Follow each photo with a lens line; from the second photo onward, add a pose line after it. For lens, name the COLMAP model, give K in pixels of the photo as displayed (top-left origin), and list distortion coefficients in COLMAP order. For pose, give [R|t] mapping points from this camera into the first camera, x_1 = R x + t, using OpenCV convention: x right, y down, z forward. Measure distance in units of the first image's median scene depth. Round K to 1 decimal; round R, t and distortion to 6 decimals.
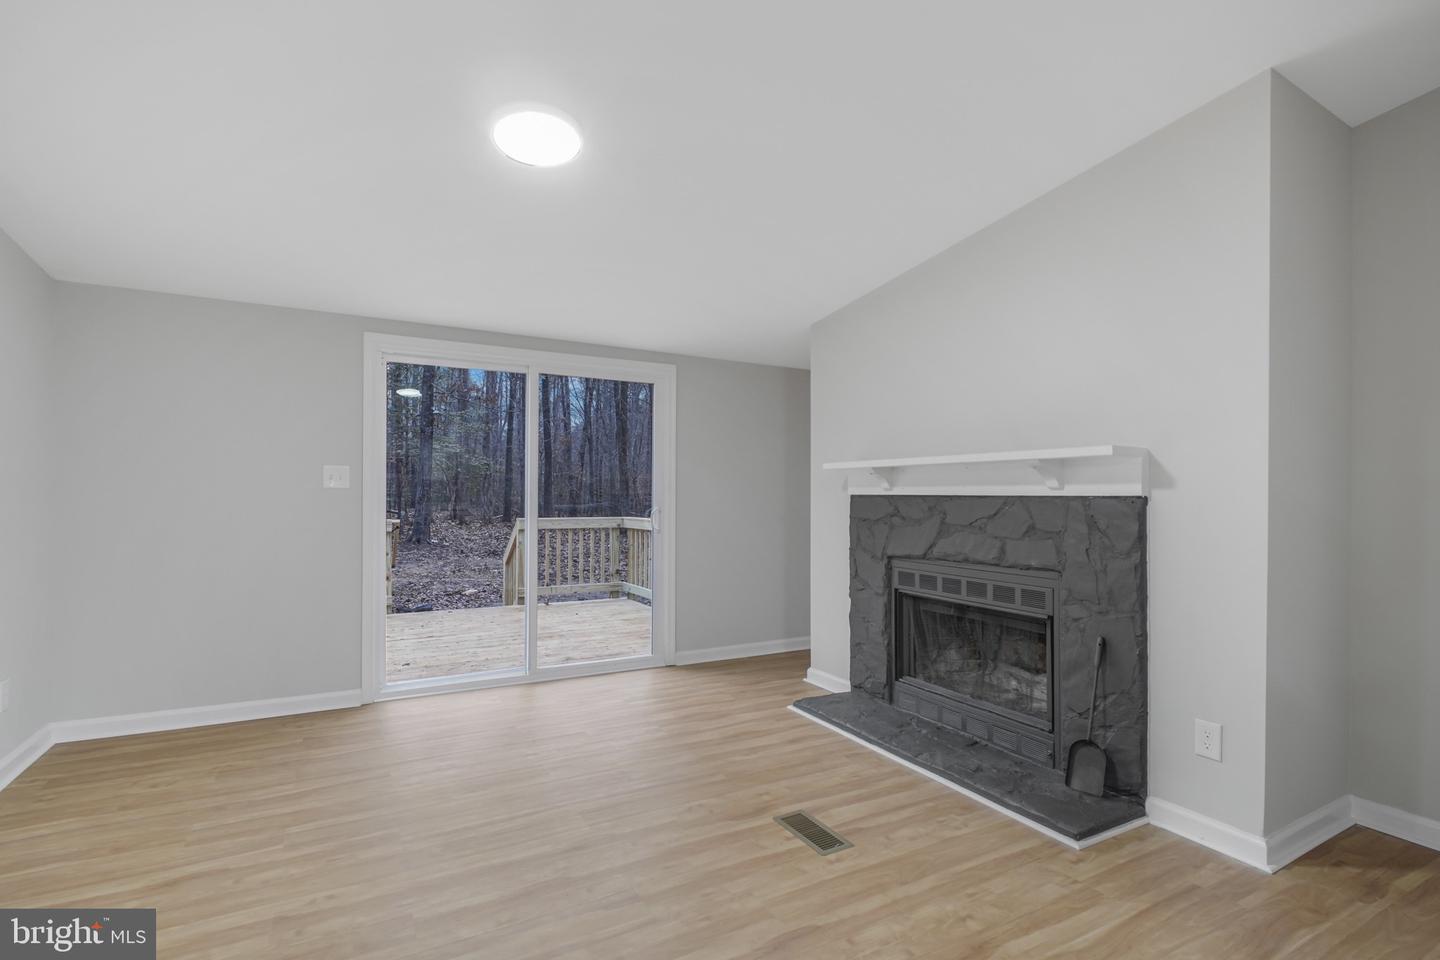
lens RADIAL K [[673.0, 0, 718.1], [0, 673.0, 494.0], [0, 0, 1]] dist [0.005377, -0.002272]
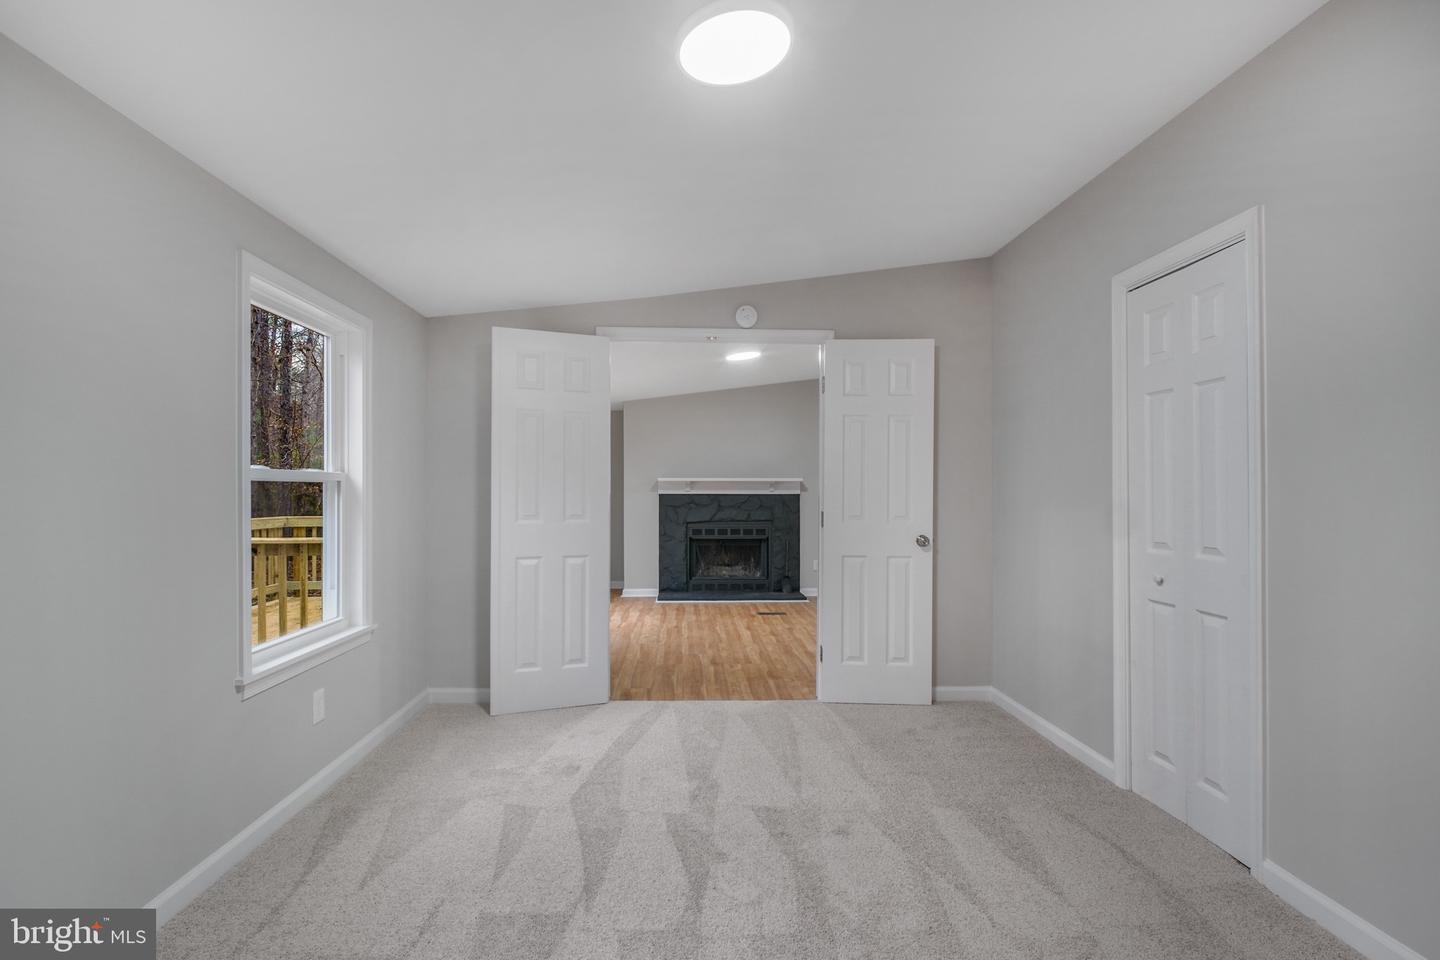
lens RADIAL K [[673.0, 0, 719.1], [0, 673.0, 484.2], [0, 0, 1]] dist [0.005377, -0.002272]
pose [[0.441676, 0.005673, 0.897157, -1.792918], [0.000241, 0.999979, -0.006441, -0.017512], [-0.897175, 0.003061, 0.441665, -0.041082]]
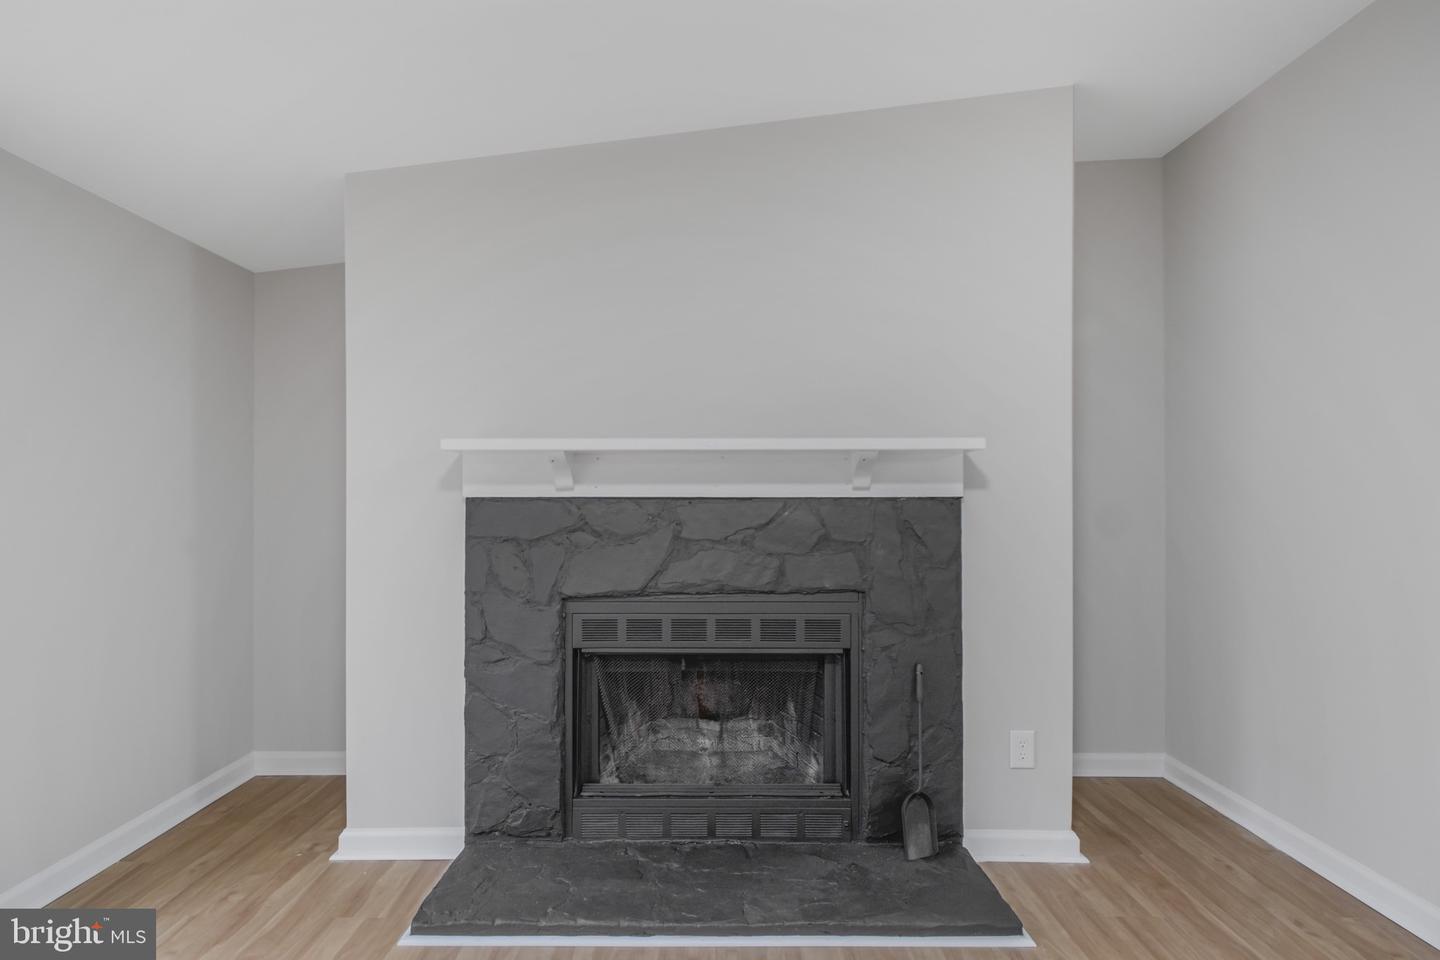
lens RADIAL K [[673.0, 0, 708.5], [0, 673.0, 478.6], [0, 0, 1]] dist [0.005377, -0.002272]
pose [[0.488704, 0.008001, 0.872413, -0.238358], [0.002694, 0.999939, -0.010680, -0.009368], [-0.872445, 0.007570, 0.488653, 0.647687]]
